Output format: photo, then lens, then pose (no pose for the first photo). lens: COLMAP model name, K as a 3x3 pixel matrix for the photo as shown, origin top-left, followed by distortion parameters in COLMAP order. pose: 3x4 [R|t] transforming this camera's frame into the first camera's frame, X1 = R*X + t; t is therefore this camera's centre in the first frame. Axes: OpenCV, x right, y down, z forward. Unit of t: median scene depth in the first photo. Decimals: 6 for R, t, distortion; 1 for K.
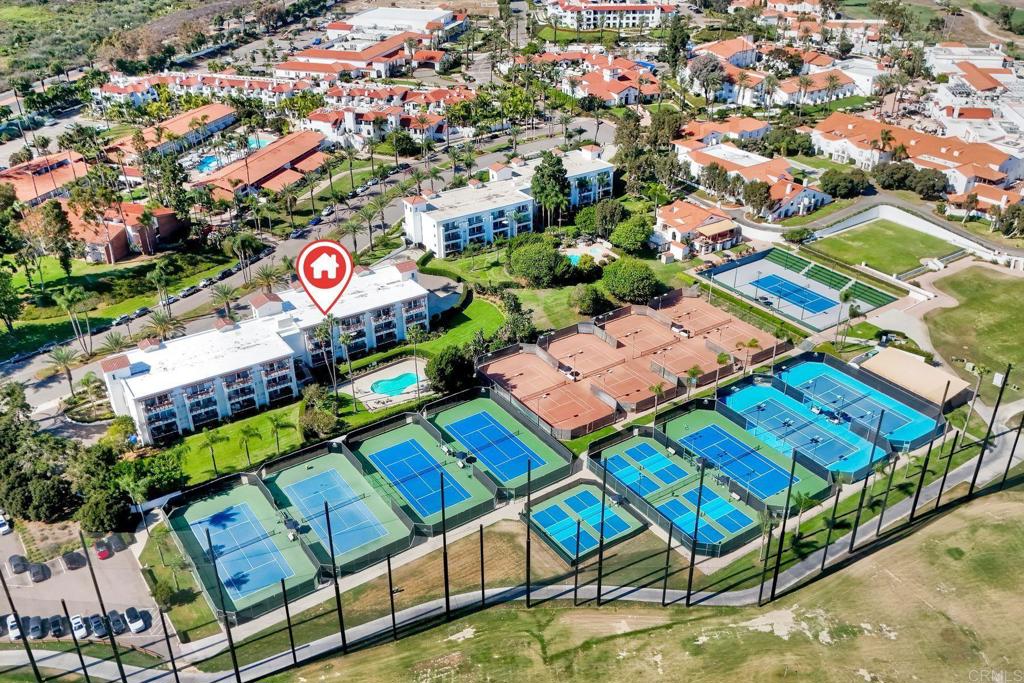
lens RADIAL K [[913.1, 0, 512.0], [0, 913.1, 341.5], [0, 0, 1]] dist [0.008857, 0.004186]
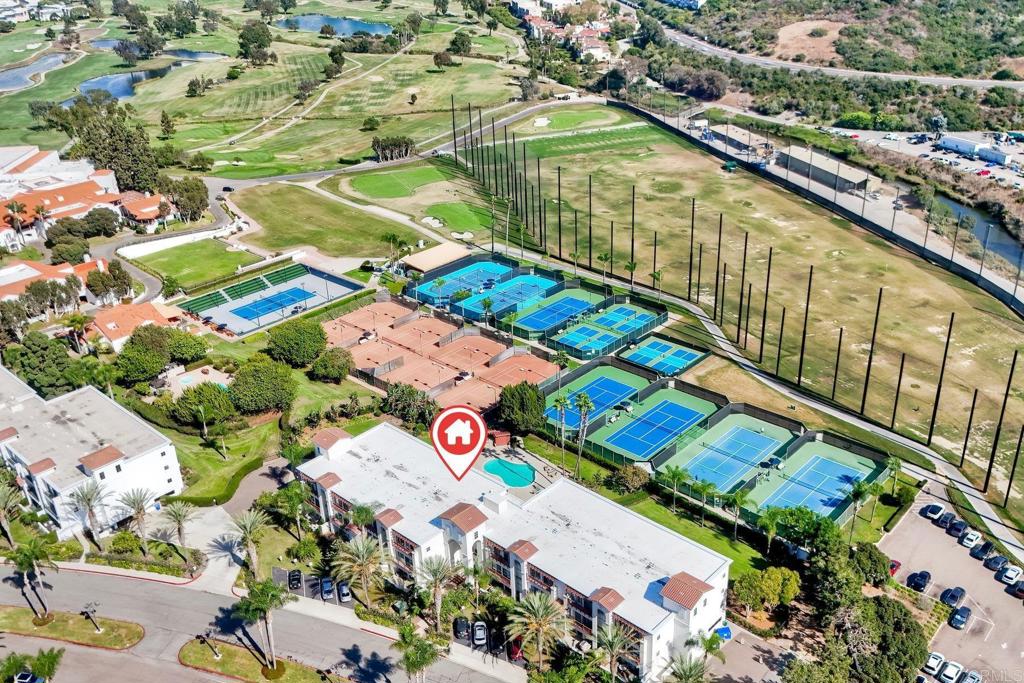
lens RADIAL K [[913.1, 0, 512.0], [0, 913.1, 341.5], [0, 0, 1]] dist [0.008857, 0.004186]
pose [[-0.215983, -0.419323, 0.881771, -0.765315], [0.502438, 0.726612, 0.468606, -0.410237], [-0.837202, 0.544246, 0.053748, 0.795901]]
